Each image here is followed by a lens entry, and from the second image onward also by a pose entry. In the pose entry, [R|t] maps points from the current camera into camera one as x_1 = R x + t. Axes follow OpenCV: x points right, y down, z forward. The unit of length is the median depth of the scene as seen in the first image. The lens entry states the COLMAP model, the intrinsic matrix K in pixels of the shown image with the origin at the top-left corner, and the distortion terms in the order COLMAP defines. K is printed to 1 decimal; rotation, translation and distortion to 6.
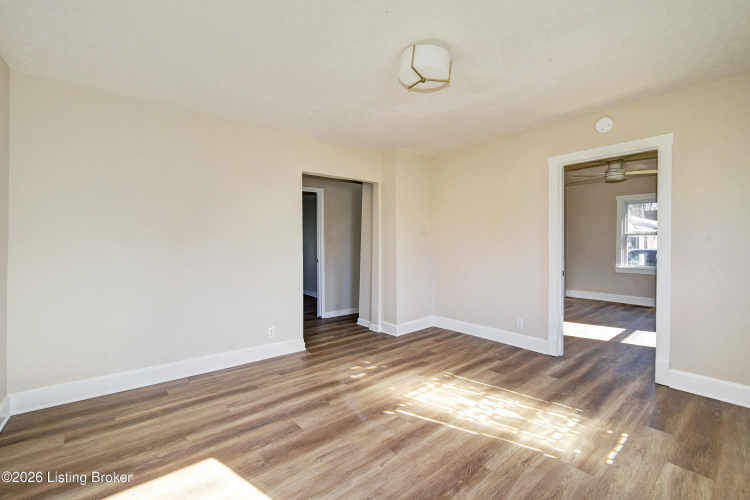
lens RADIAL K [[329.8, 0, 378.3], [0, 329.8, 244.3], [0, 0, 1]] dist [0.001941, -0.001464]
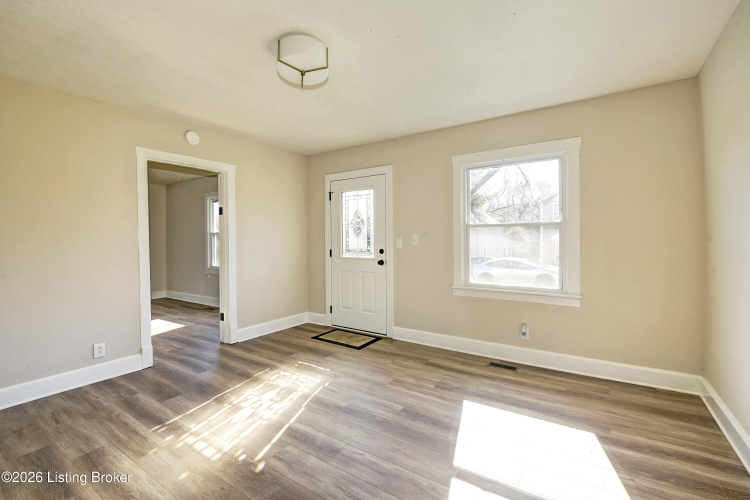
lens RADIAL K [[329.8, 0, 375.8], [0, 329.8, 245.9], [0, 0, 1]] dist [0.001941, -0.001464]
pose [[-0.295766, -0.004132, 0.955252, -0.699961], [0.020419, 0.999735, 0.010647, 0.009915], [-0.955042, 0.022655, -0.295603, 0.894970]]
